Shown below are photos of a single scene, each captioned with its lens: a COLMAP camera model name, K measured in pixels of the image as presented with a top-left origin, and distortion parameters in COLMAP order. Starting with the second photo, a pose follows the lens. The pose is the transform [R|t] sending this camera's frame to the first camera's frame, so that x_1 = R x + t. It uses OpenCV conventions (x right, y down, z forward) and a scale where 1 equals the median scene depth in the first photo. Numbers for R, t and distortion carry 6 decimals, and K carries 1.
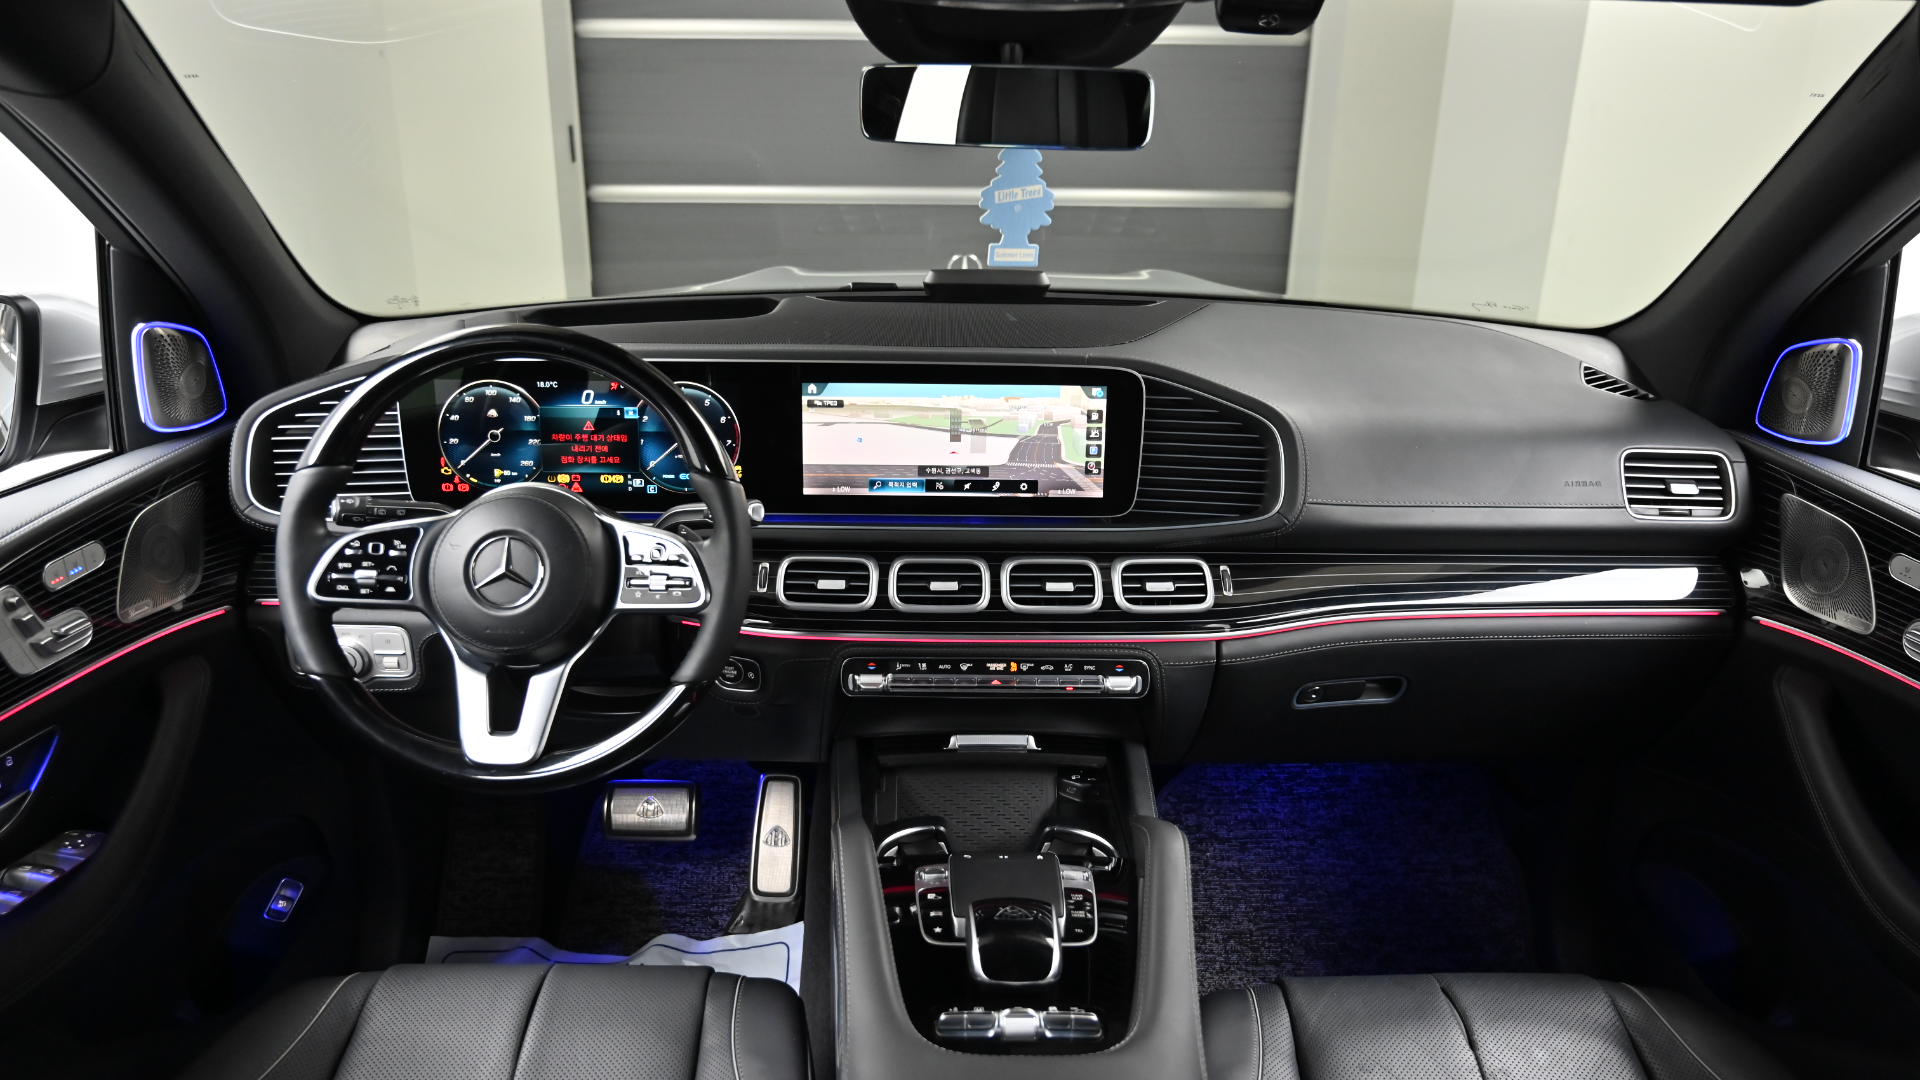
lens RADIAL K [[1285.9, 0, 960.1], [0, 1285.9, 536.9], [0, 0, 1]] dist [-0.011474, 0.005198]
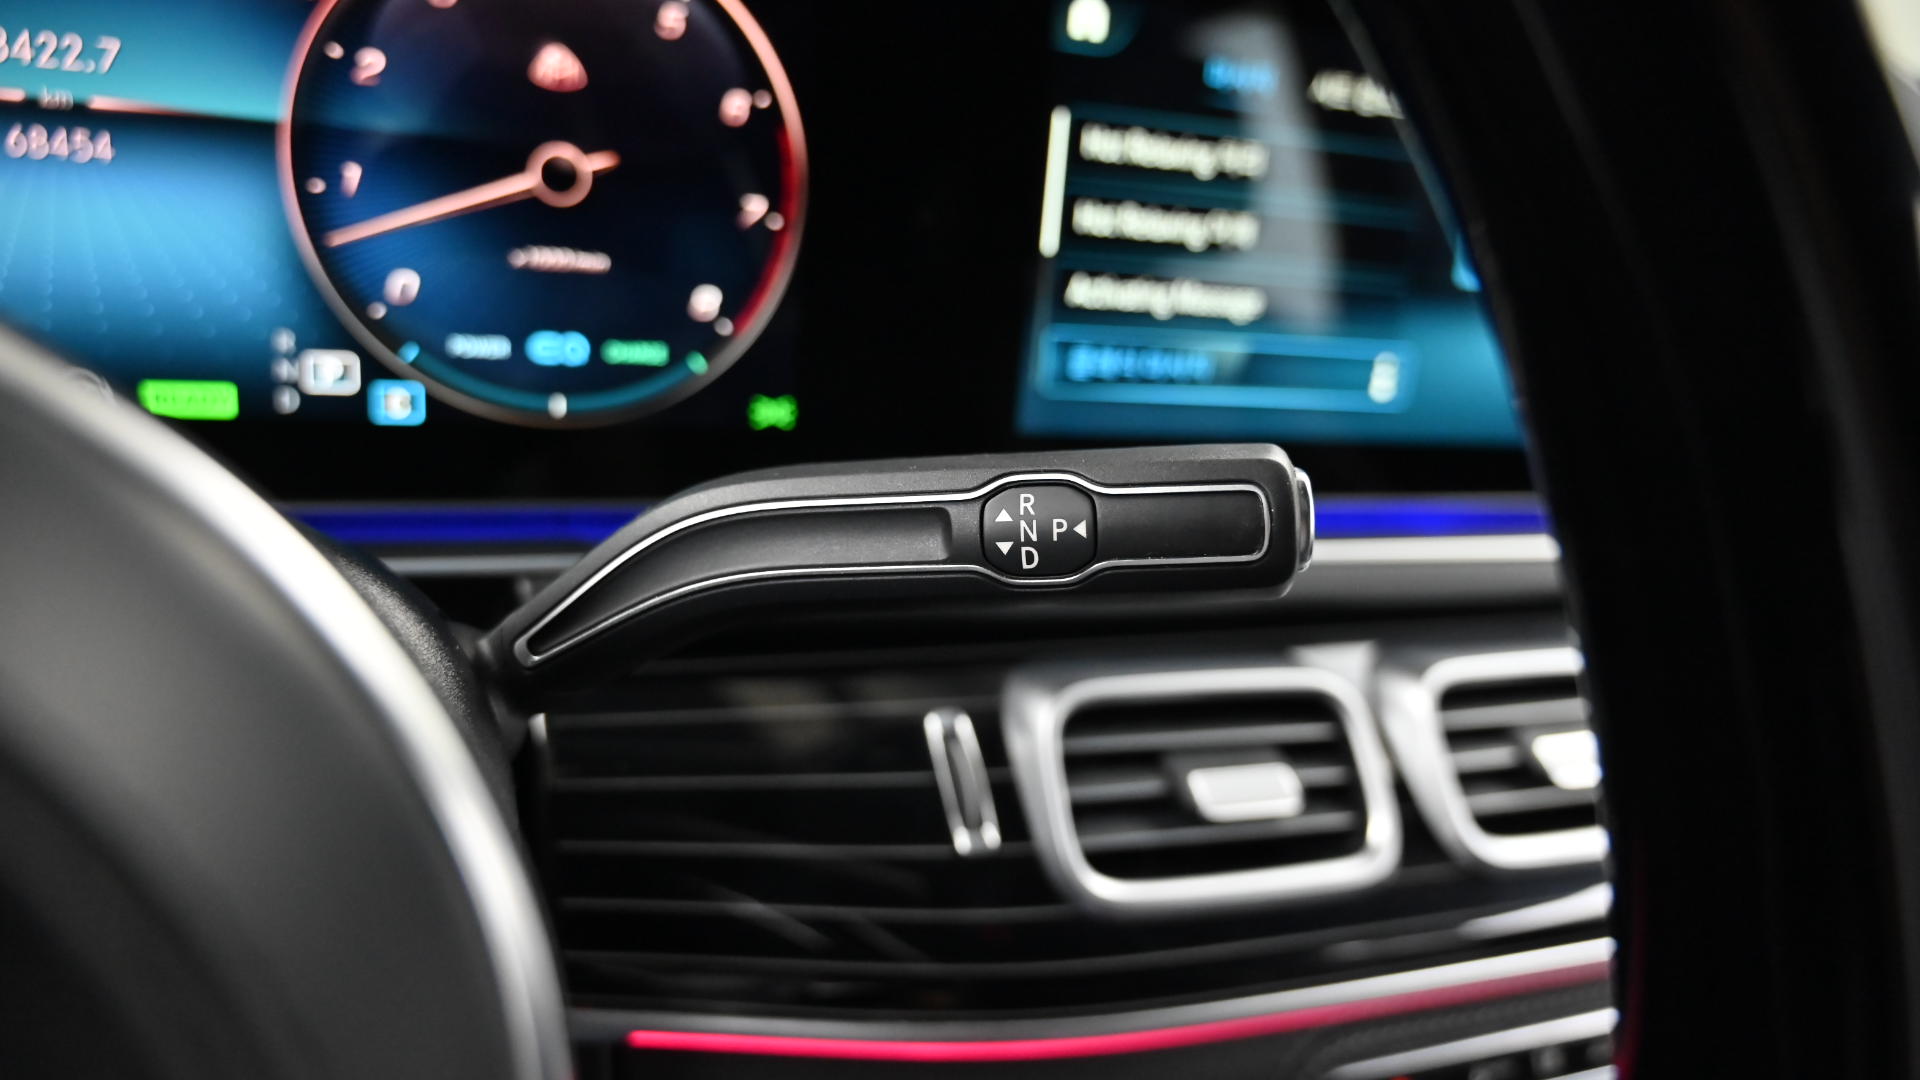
lens RADIAL K [[1285.9, 0, 973.2], [0, 1285.9, 548.0], [0, 0, 1]] dist [-0.011474, 0.005198]
pose [[0.925813, -0.026399, 0.377058, -0.232502], [0.010813, 0.999000, 0.043392, -0.020675], [-0.377827, -0.036096, 0.925173, 0.758219]]
